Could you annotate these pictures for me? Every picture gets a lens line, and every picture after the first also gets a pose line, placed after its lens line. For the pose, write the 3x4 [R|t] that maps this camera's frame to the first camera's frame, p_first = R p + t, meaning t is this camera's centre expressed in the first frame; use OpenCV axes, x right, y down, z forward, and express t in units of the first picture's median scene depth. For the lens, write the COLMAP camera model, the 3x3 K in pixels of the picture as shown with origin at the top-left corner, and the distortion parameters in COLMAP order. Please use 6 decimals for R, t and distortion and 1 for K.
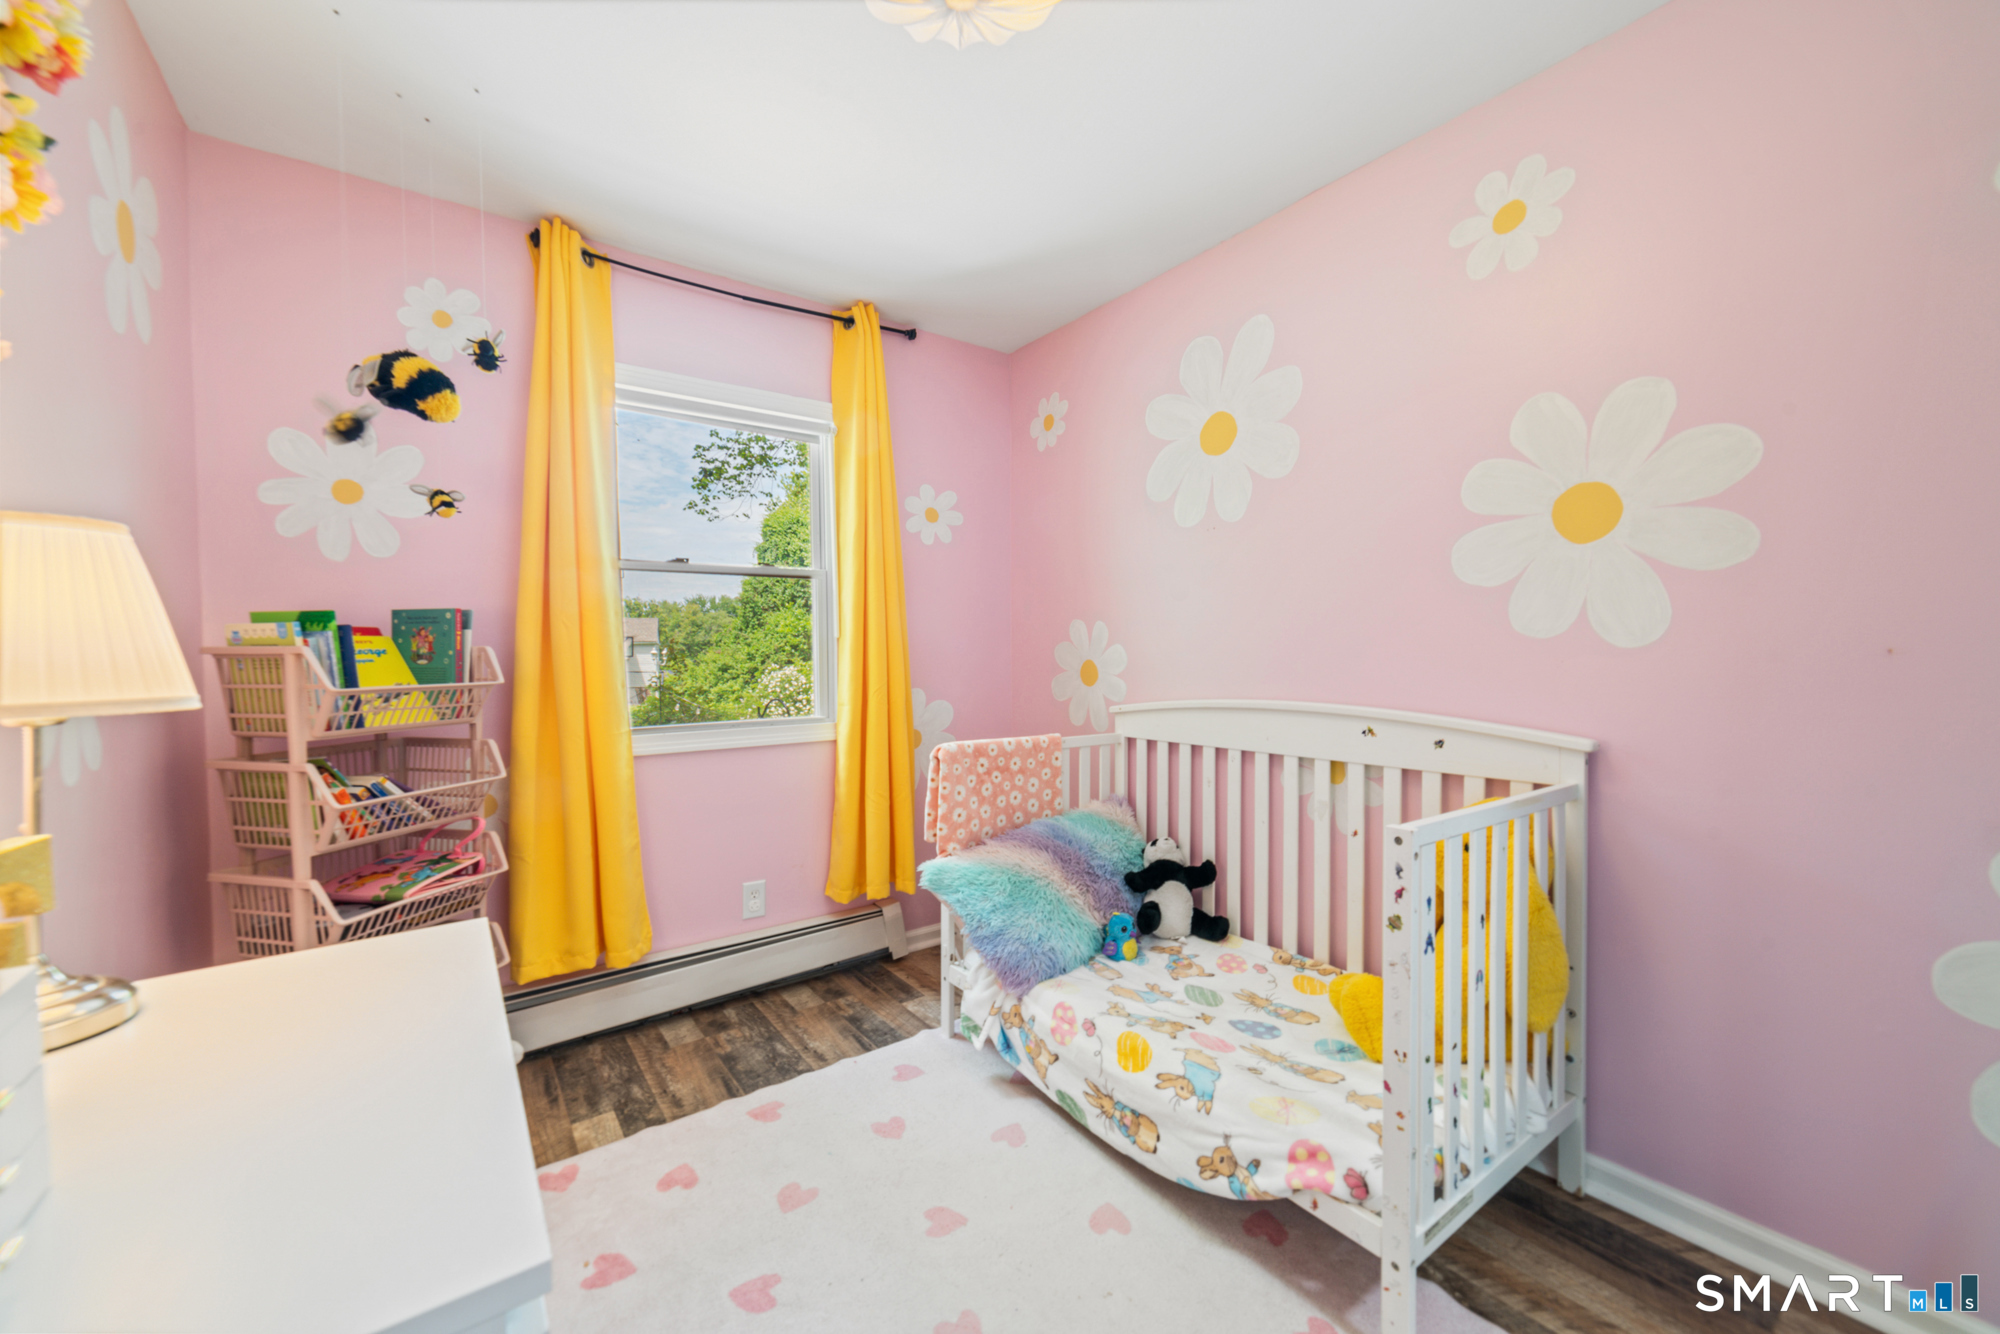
lens RADIAL K [[762.4, 0, 1000.6], [0, 762.4, 689.6], [0, 0, 1]] dist [-0.000933, -0.002174]
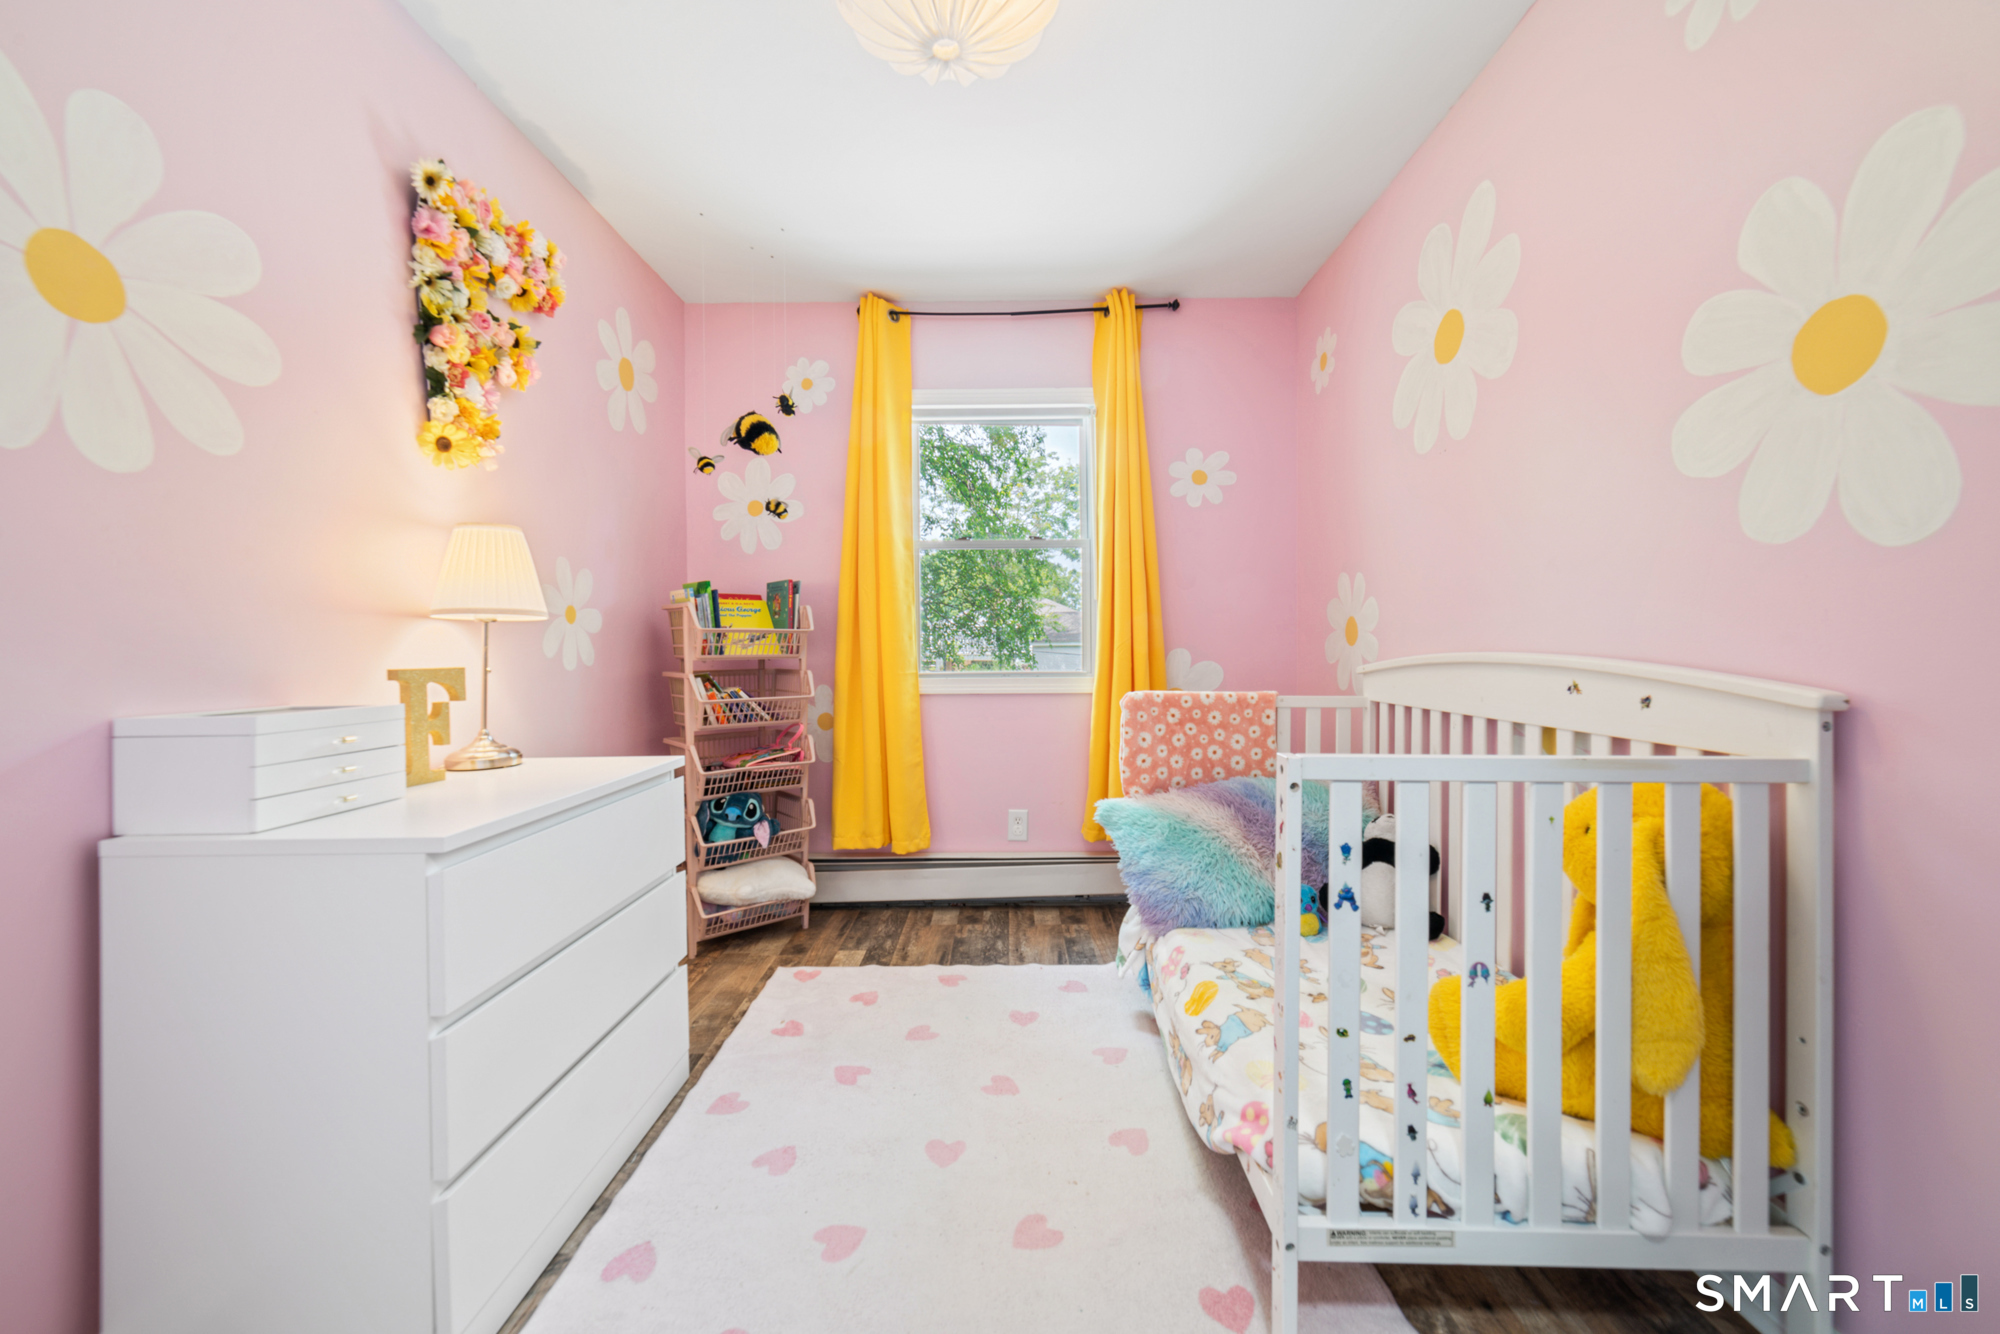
lens RADIAL K [[768.1, 0, 1001.7], [0, 768.1, 671.4], [0, 0, 1]] dist [-0.003527, 0.000176]
pose [[0.807979, 0.024020, -0.588721, 0.432409], [-0.029278, 0.999571, 0.000601, 0.050829], [0.588483, 0.016751, 0.808336, 0.037271]]
